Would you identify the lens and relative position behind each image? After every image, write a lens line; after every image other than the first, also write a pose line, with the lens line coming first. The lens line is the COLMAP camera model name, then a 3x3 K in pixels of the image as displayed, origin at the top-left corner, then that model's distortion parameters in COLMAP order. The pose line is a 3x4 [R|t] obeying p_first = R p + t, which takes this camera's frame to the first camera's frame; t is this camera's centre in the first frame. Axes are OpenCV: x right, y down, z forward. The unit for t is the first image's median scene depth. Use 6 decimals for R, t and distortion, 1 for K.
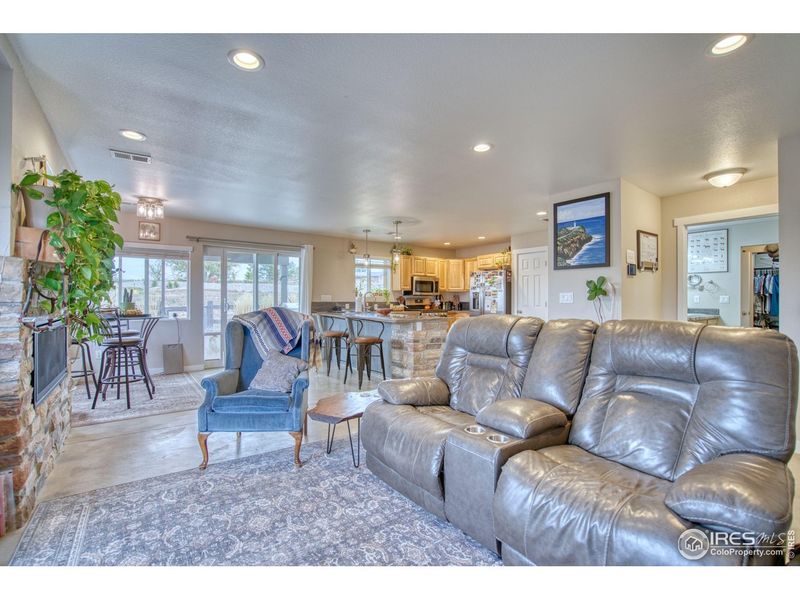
lens RADIAL K [[368.3, 0, 398.2], [0, 368.3, 299.9], [0, 0, 1]] dist [-0.035366, -0.000410]
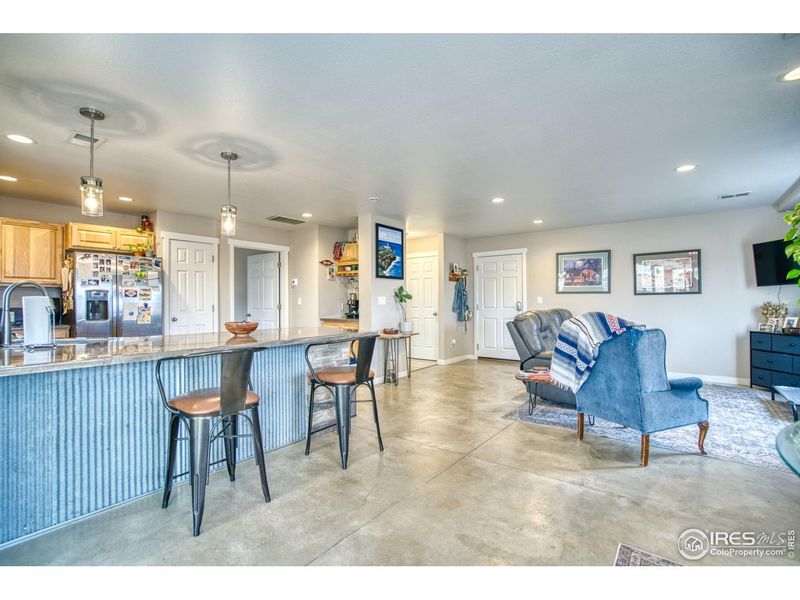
lens RADIAL K [[368.3, 0, 398.3], [0, 368.3, 296.3], [0, 0, 1]] dist [-0.035366, -0.000410]
pose [[-0.274891, 0.007003, 0.961450, -0.790893], [0.004044, 0.999973, -0.006127, -0.012523], [-0.961467, 0.002204, -0.274912, 1.308252]]
